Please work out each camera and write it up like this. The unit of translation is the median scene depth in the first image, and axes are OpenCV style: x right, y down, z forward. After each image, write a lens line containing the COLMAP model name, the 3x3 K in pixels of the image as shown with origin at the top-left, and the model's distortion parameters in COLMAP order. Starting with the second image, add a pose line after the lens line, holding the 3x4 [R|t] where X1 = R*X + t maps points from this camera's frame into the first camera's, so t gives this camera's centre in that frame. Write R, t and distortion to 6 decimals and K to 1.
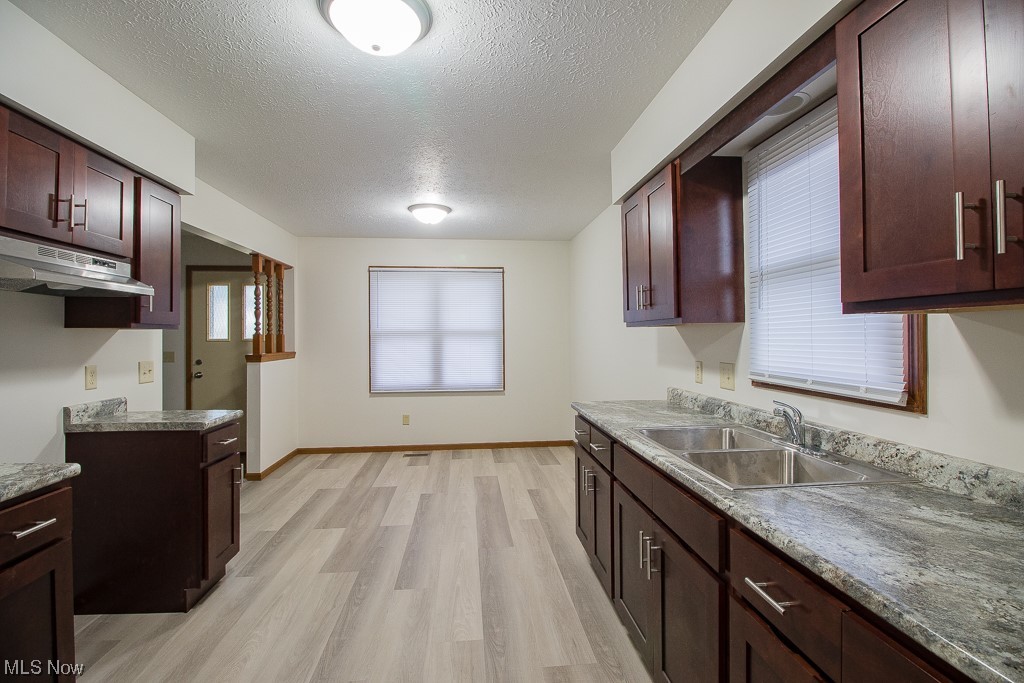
lens RADIAL K [[473.6, 0, 515.1], [0, 473.6, 334.6], [0, 0, 1]] dist [0.001461, -0.011406]
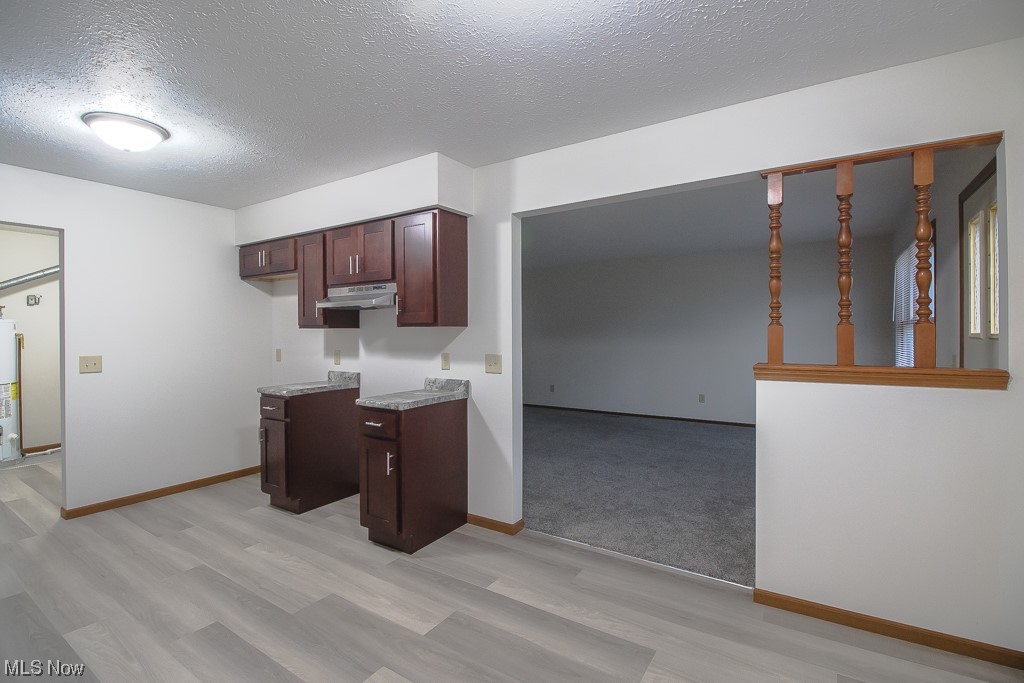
lens RADIAL K [[473.6, 0, 515.1], [0, 473.6, 334.6], [0, 0, 1]] dist [0.001461, -0.011406]
pose [[-0.637502, 0.010414, -0.770379, 0.059972], [0.013260, 0.999909, 0.002544, 0.009301], [0.770335, -0.008593, -0.637582, 1.948037]]
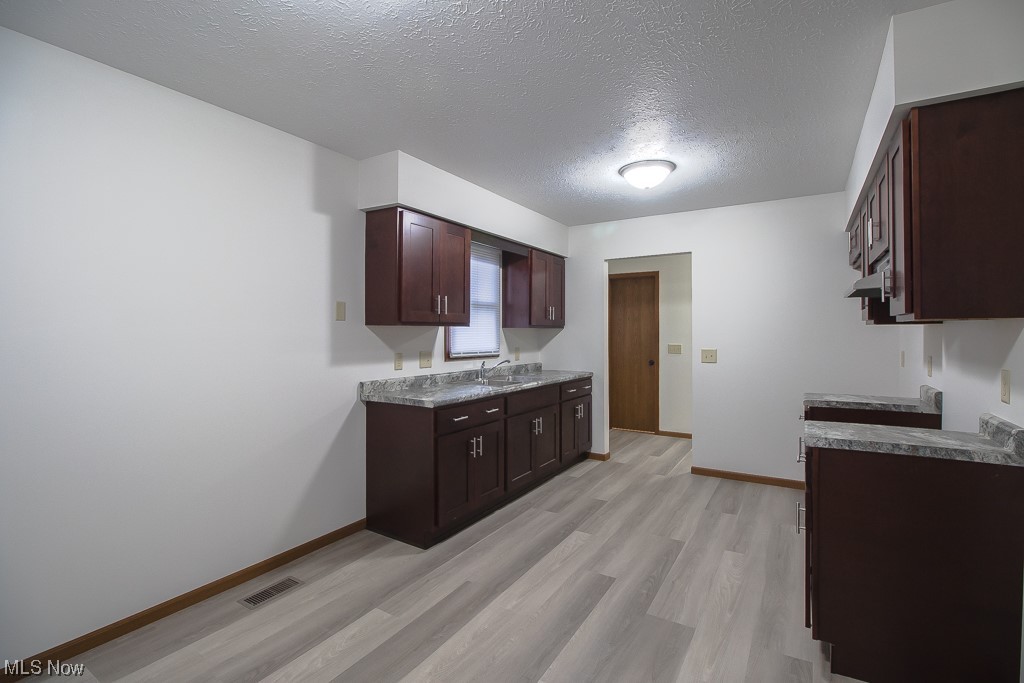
lens RADIAL K [[473.6, 0, 515.1], [0, 473.6, 334.6], [0, 0, 1]] dist [0.001461, -0.011406]
pose [[-0.793339, 0.003958, 0.608767, -0.696159], [0.002666, 0.999992, -0.003028, 0.008746], [-0.608774, -0.000779, -0.793343, 1.912008]]
